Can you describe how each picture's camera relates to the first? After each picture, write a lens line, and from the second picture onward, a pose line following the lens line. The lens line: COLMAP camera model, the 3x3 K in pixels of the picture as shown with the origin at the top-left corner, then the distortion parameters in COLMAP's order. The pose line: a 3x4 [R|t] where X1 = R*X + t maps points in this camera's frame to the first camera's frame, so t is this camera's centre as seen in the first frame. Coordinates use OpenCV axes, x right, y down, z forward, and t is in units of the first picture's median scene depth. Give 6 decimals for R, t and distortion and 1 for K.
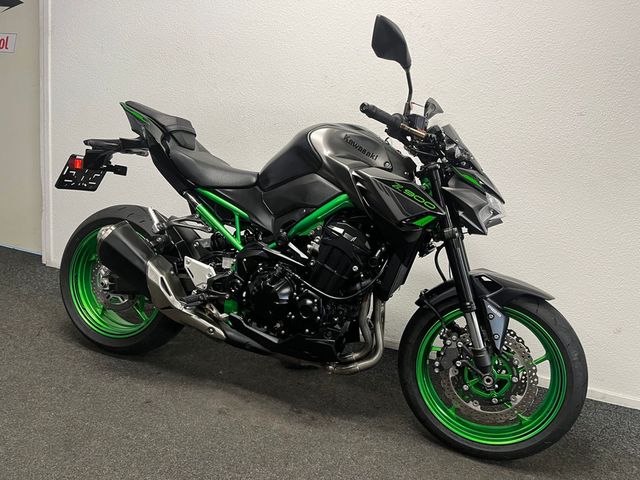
lens RADIAL K [[503.6, 0, 320.0], [0, 503.6, 240.0], [0, 0, 1]] dist [0.052231, -0.004308]
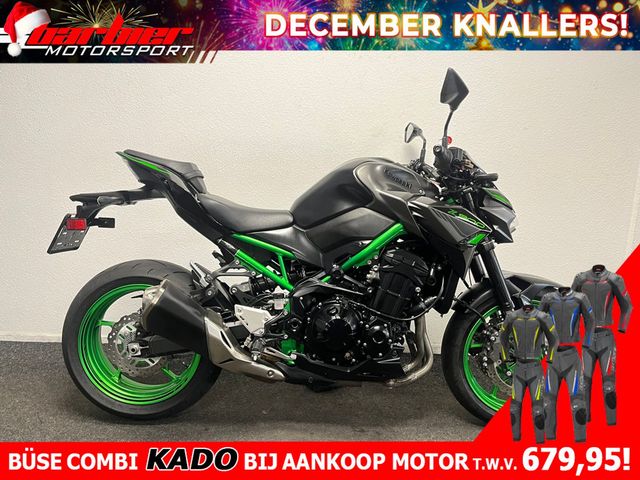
lens RADIAL K [[503.6, 0, 320.0], [0, 503.6, 240.0], [0, 0, 1]] dist [0.052231, -0.004308]
pose [[0.939824, -0.142894, 0.310343, -0.431322], [0.141071, 0.989591, 0.028437, -0.105478], [-0.311176, 0.017055, 0.950199, 0.016908]]
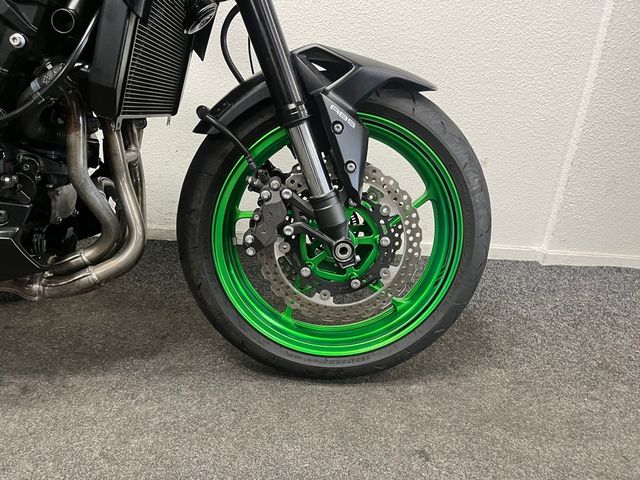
lens RADIAL K [[503.6, 0, 320.0], [0, 503.6, 240.0], [0, 0, 1]] dist [0.052231, -0.004308]
pose [[0.932921, -0.168368, 0.318293, 0.130686], [0.106948, 0.973621, 0.201554, 0.145627], [-0.343832, -0.153993, 0.926318, 0.483838]]
